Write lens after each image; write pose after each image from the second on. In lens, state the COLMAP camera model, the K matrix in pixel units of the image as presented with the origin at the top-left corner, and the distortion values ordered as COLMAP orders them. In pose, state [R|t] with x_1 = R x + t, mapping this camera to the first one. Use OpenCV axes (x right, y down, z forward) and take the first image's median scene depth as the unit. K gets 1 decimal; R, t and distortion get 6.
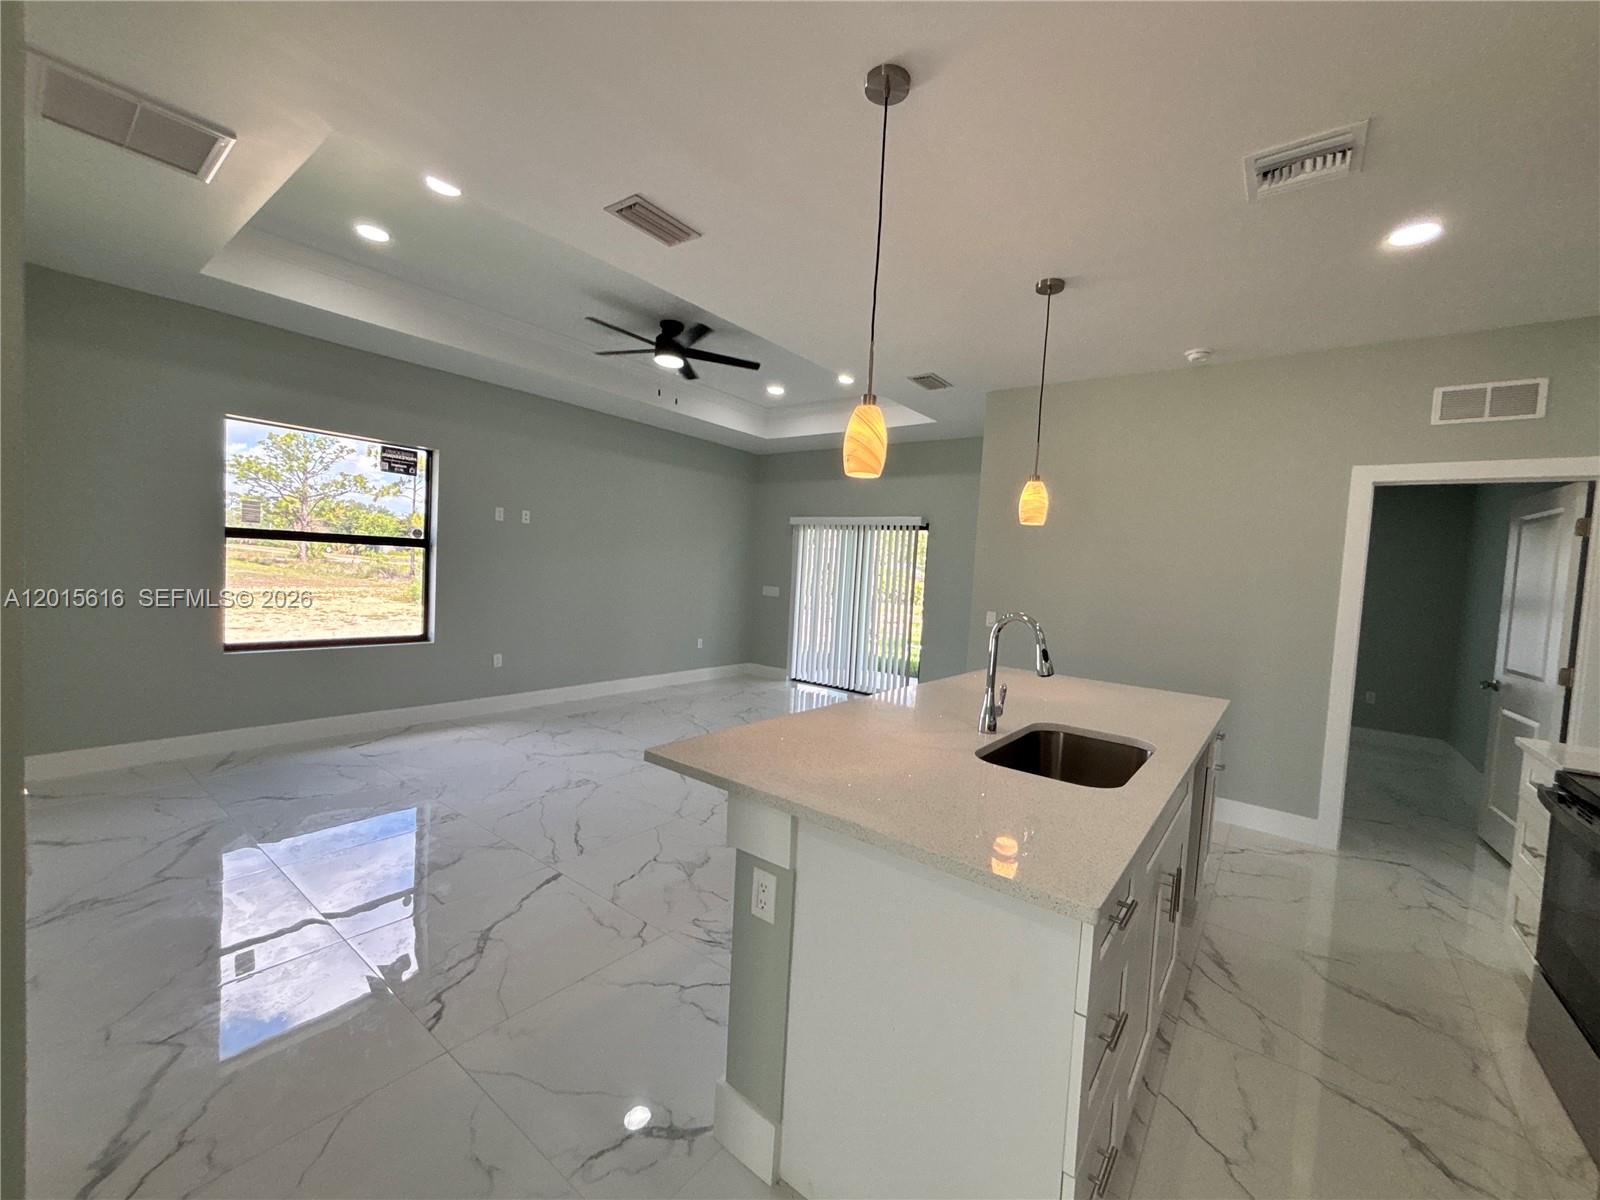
lens RADIAL K [[644.6, 0, 800.0], [0, 644.6, 600.0], [0, 0, 1]] dist [0.002757, -0.000556]
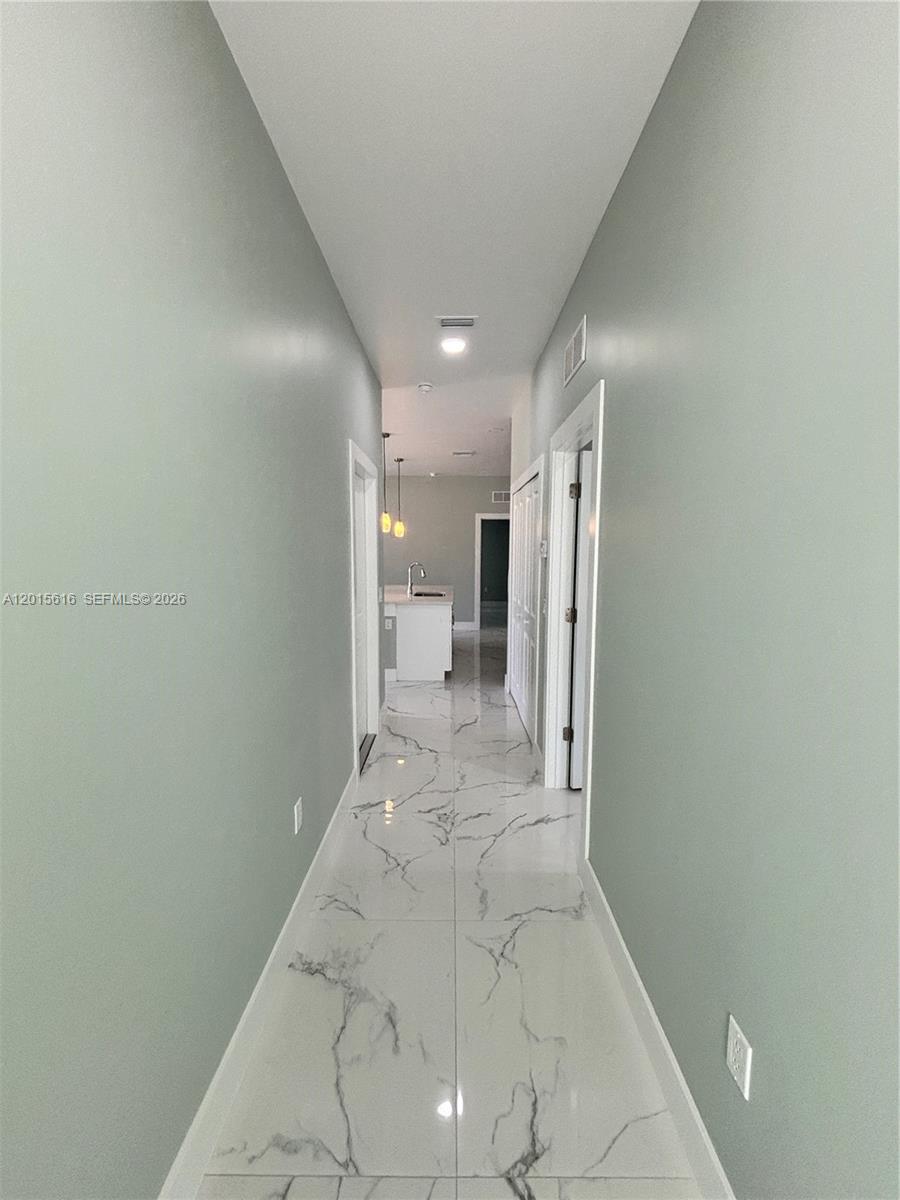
lens RADIAL K [[483.5, 0, 451.5], [0, 483.5, 598.8], [0, 0, 1]] dist [0.002757, -0.000556]
pose [[0.792157, -0.113039, 0.599758, -0.839121], [0.070783, 0.993083, 0.093681, -0.013222], [-0.606199, -0.031758, 0.794679, -0.978836]]
